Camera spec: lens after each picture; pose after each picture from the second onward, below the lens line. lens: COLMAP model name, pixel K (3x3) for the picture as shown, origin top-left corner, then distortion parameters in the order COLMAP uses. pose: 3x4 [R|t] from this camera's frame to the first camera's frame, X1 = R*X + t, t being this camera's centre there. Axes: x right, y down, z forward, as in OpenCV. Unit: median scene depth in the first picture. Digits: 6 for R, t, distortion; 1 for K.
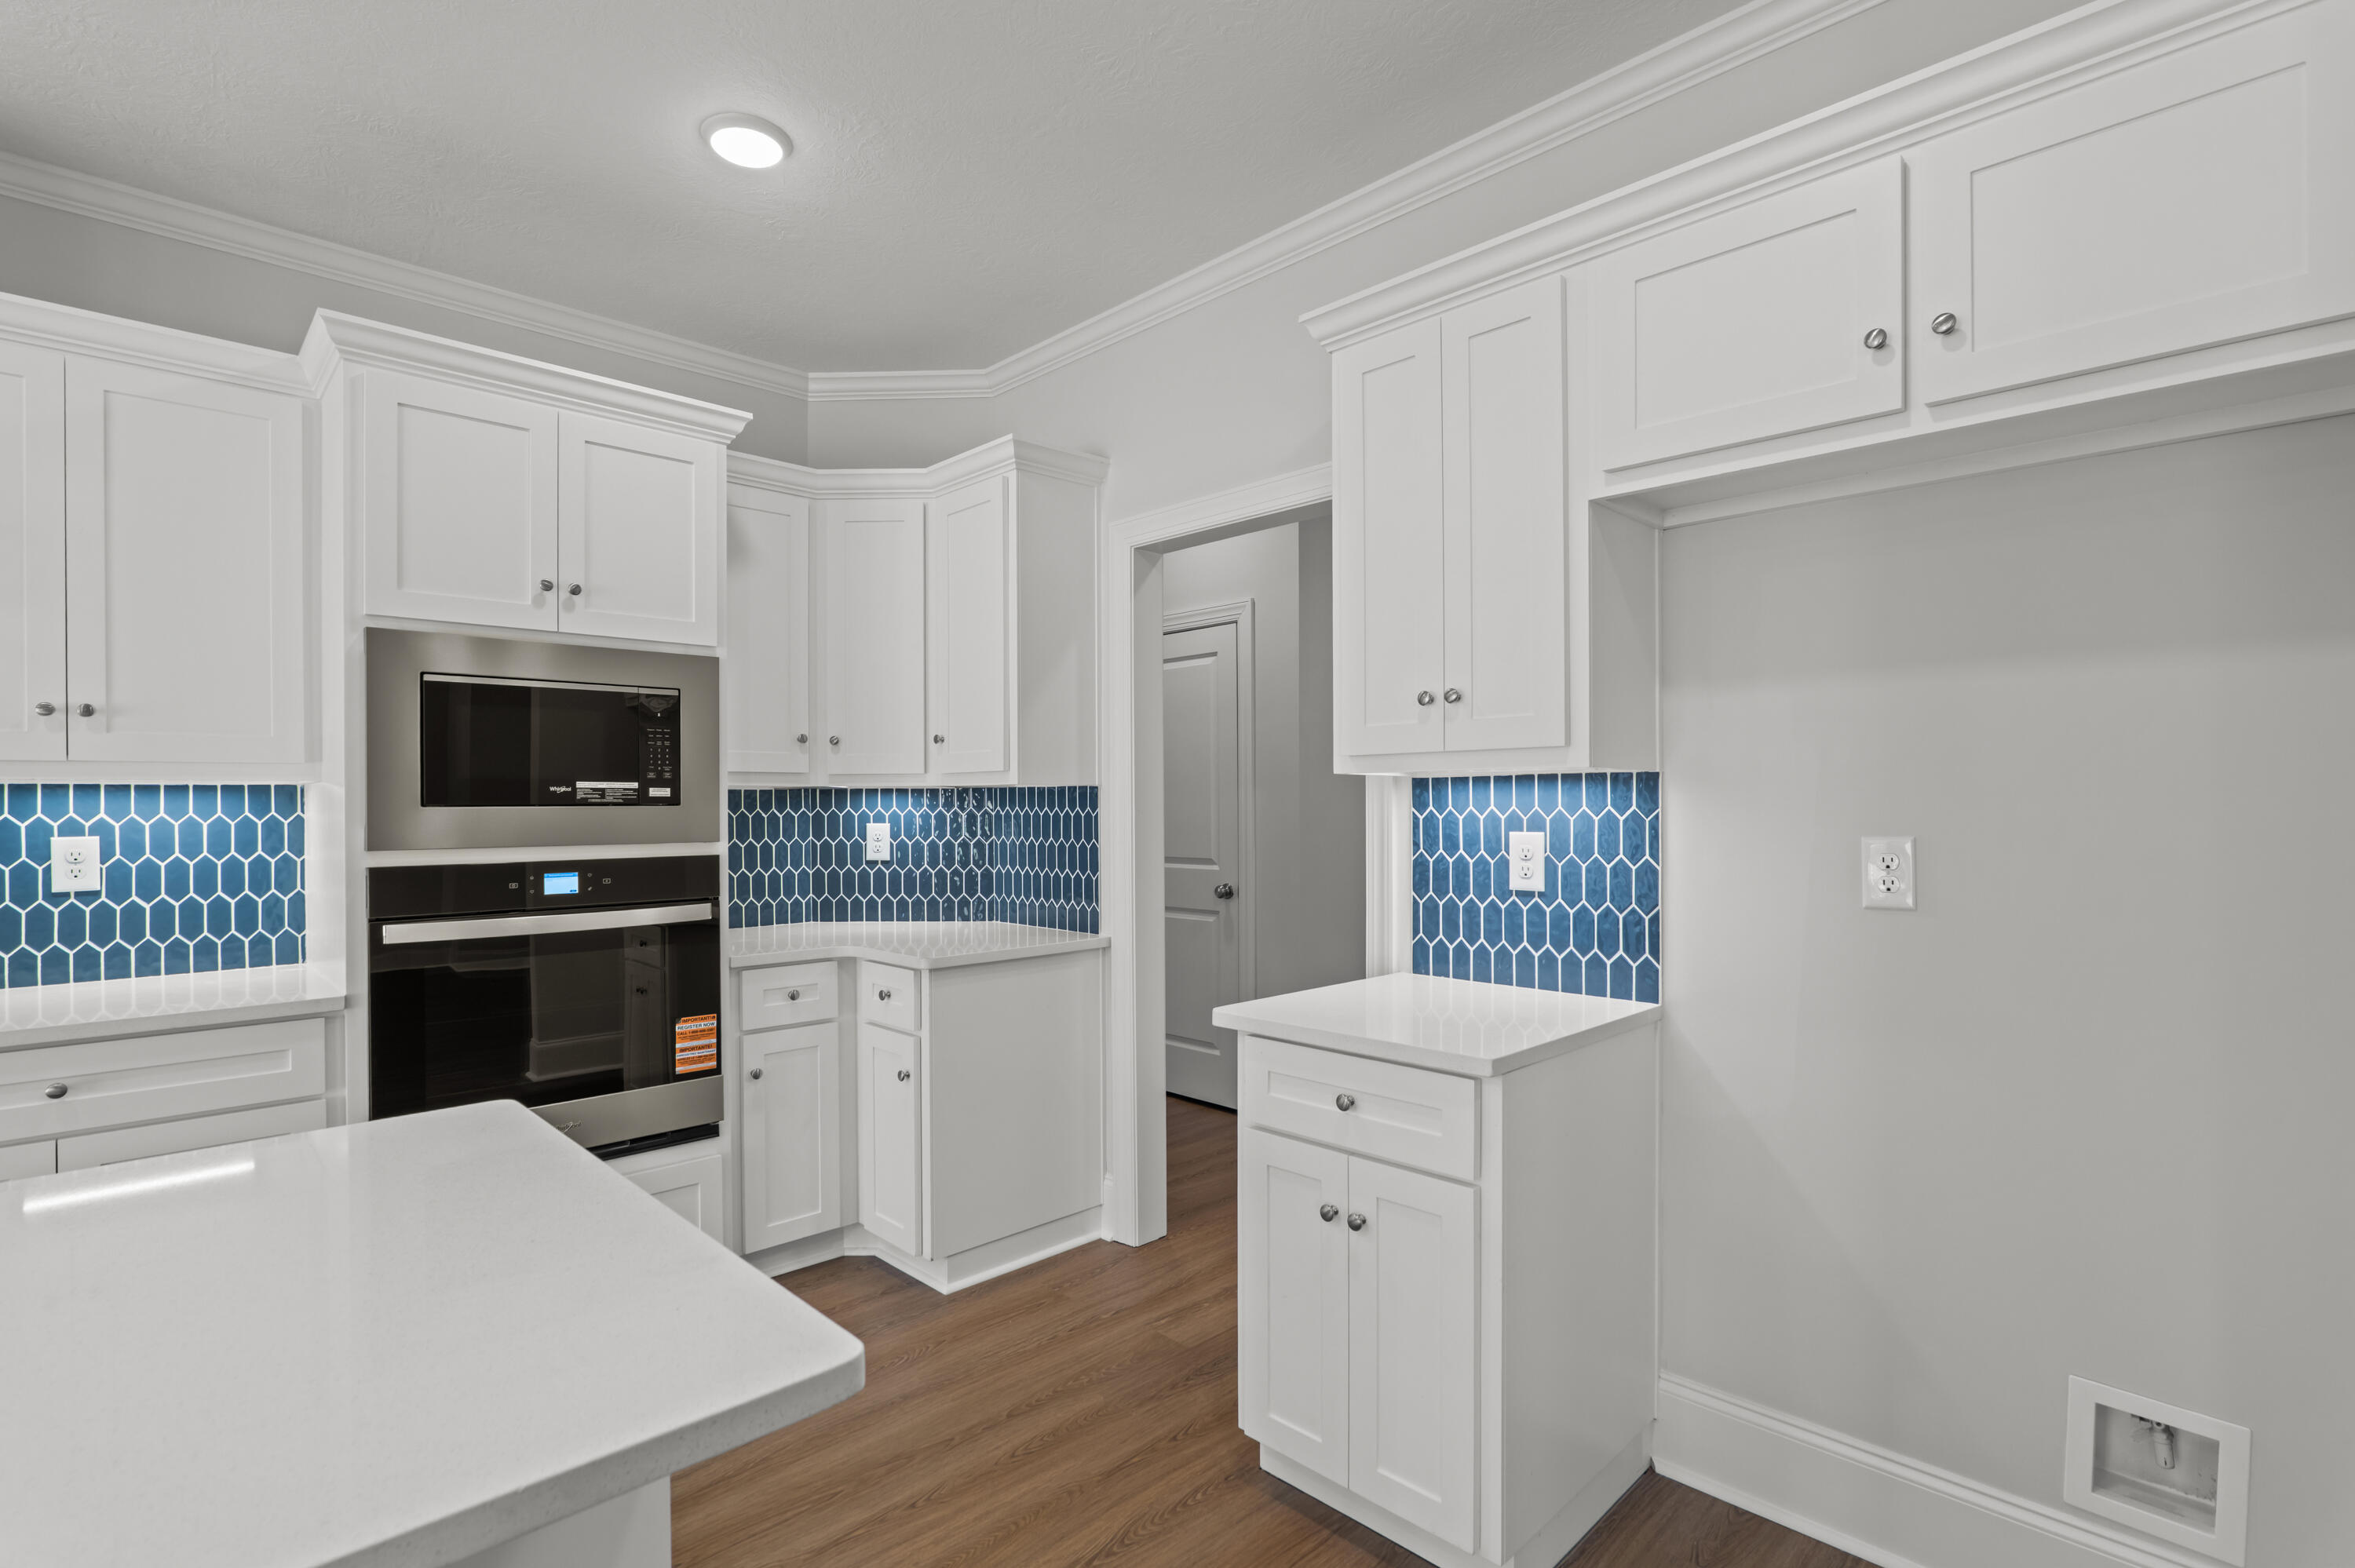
lens RADIAL K [[1111.3, 0, 1170.9], [0, 1111.3, 801.5], [0, 0, 1]] dist [-0.016104, 0.003060]
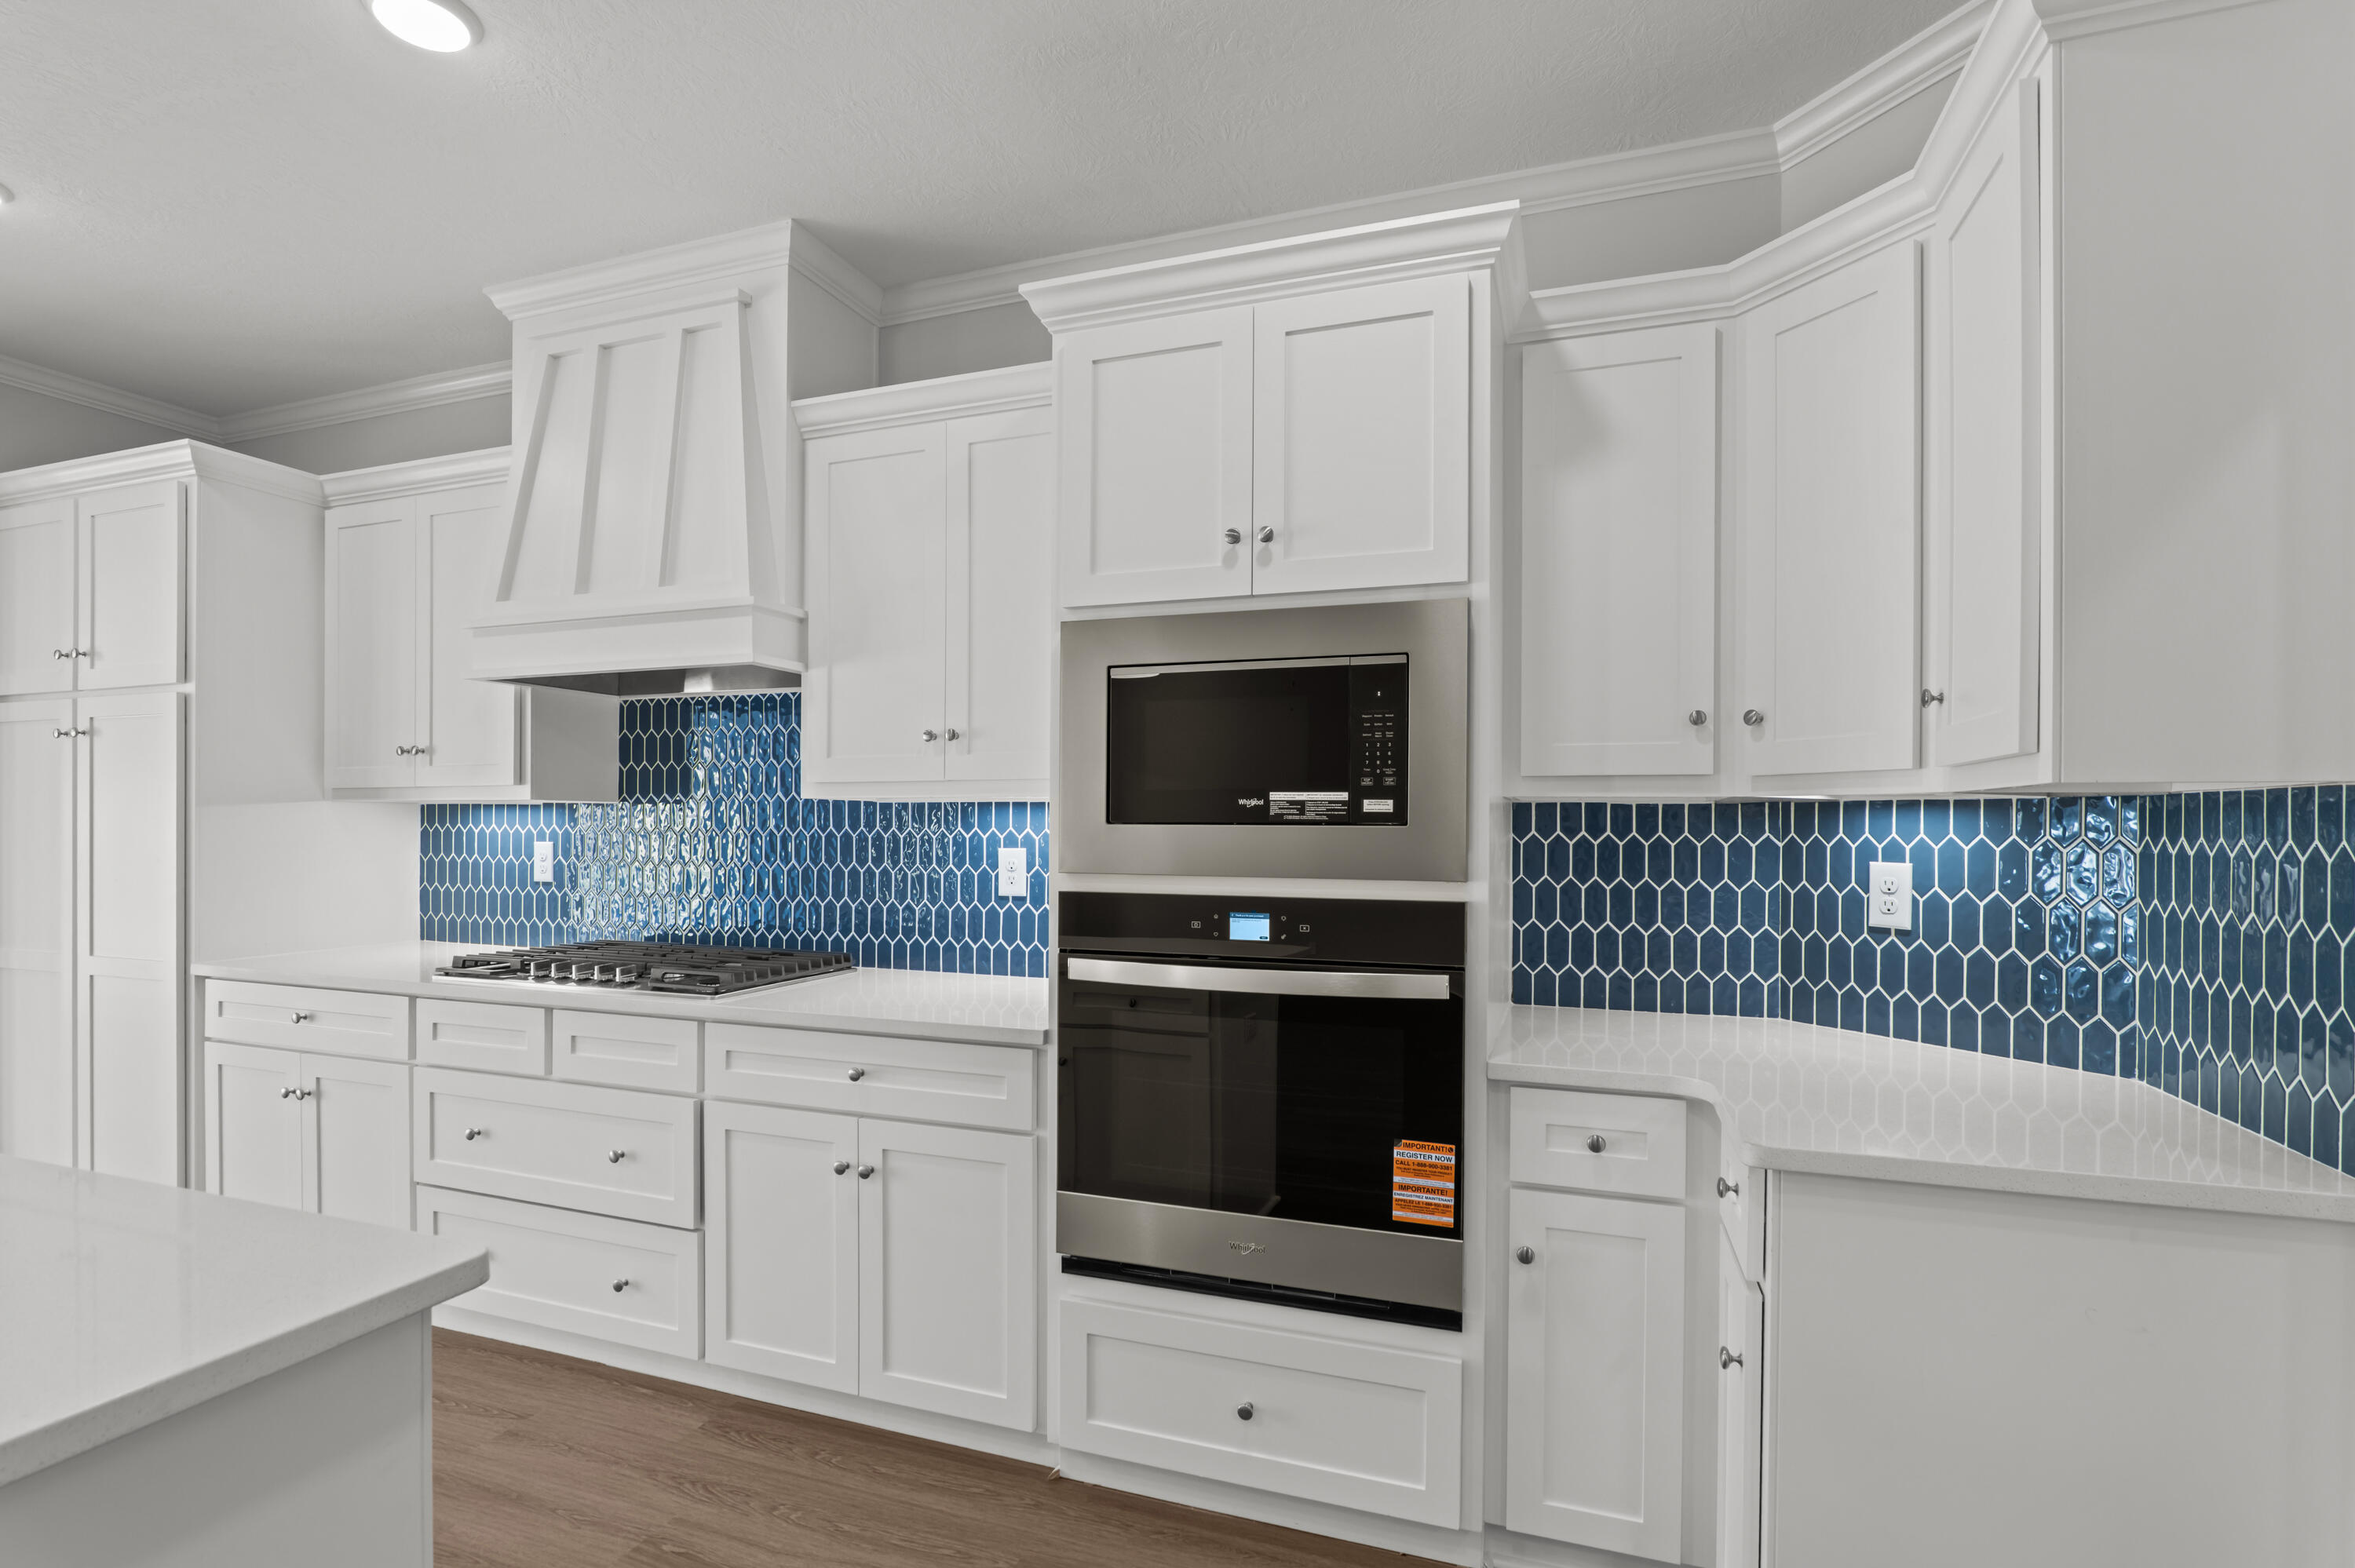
lens RADIAL K [[1111.3, 0, 1179.0], [0, 1111.3, 829.0], [0, 0, 1]] dist [-0.016104, 0.003060]
pose [[0.442408, 0.010611, -0.896751, 0.101231], [-0.006871, 0.999941, 0.008442, 0.000994], [0.896788, 0.002427, 0.442454, 0.564223]]
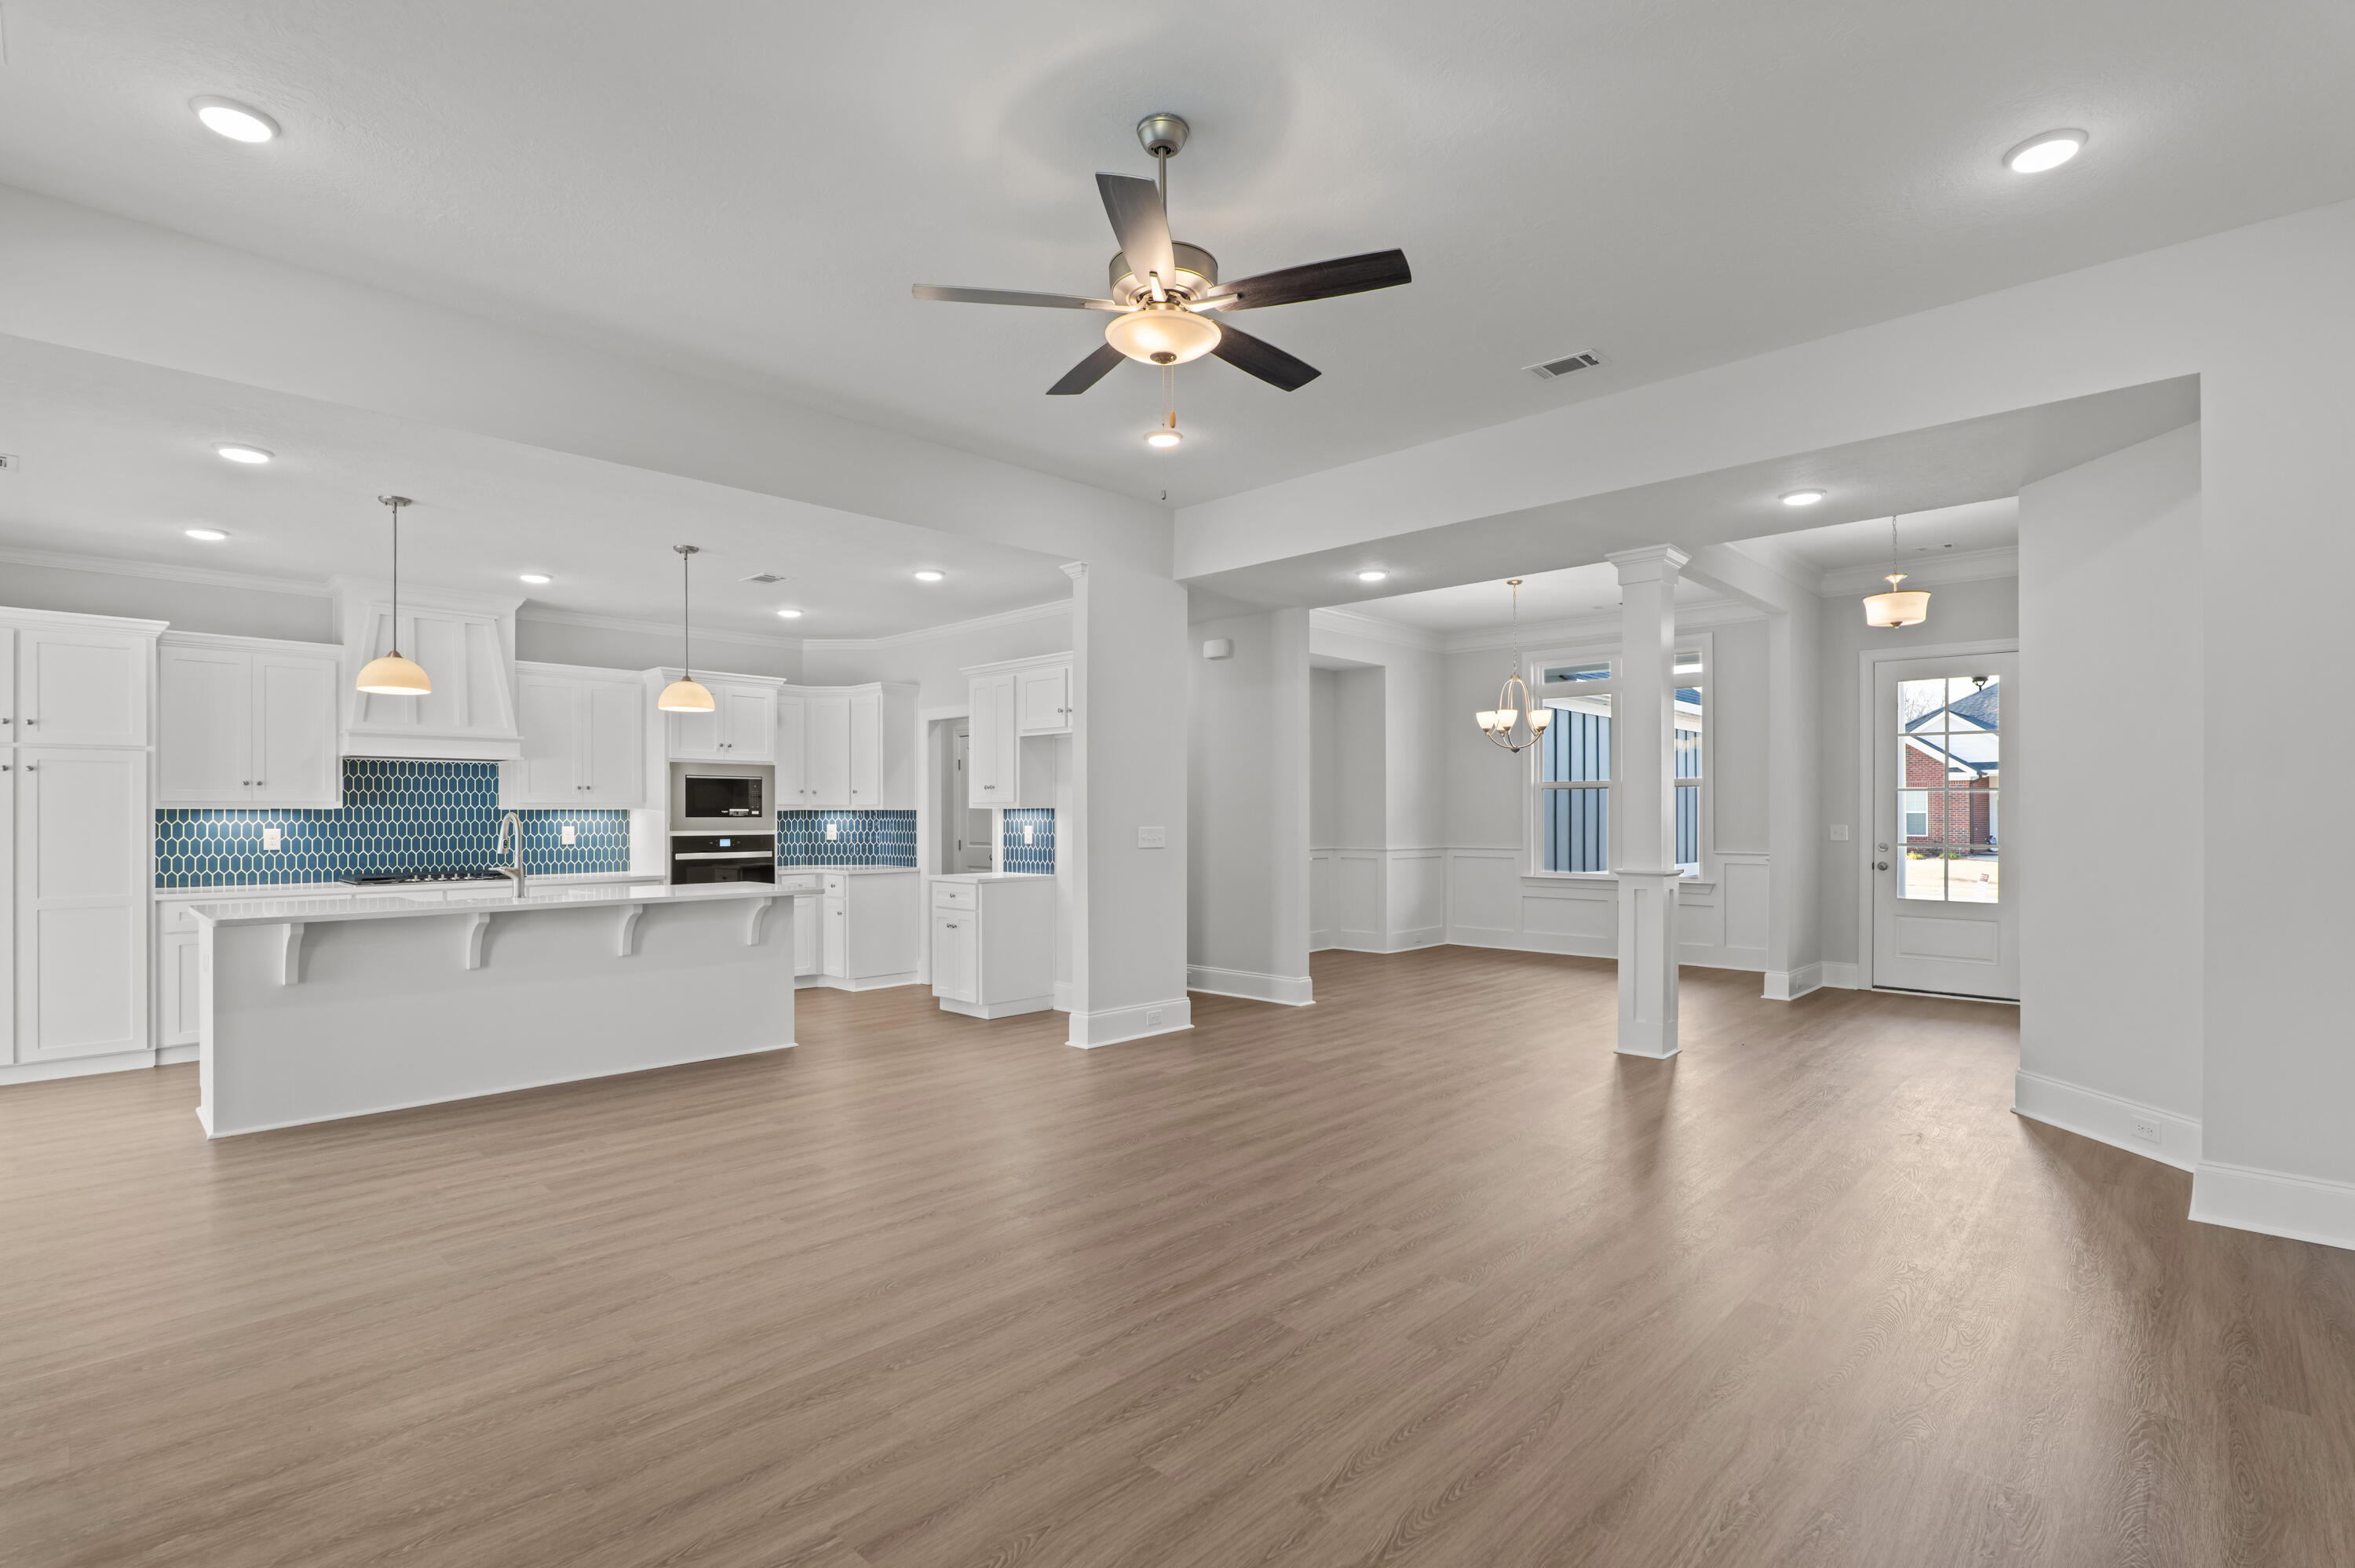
lens RADIAL K [[1111.3, 0, 1162.9], [0, 1111.3, 816.5], [0, 0, 1]] dist [-0.016104, 0.003060]
pose [[0.999683, 0.003401, 0.024952, 0.522295], [-0.003442, 0.999993, 0.001627, -0.006007], [-0.024946, -0.001712, 0.999687, -1.887050]]
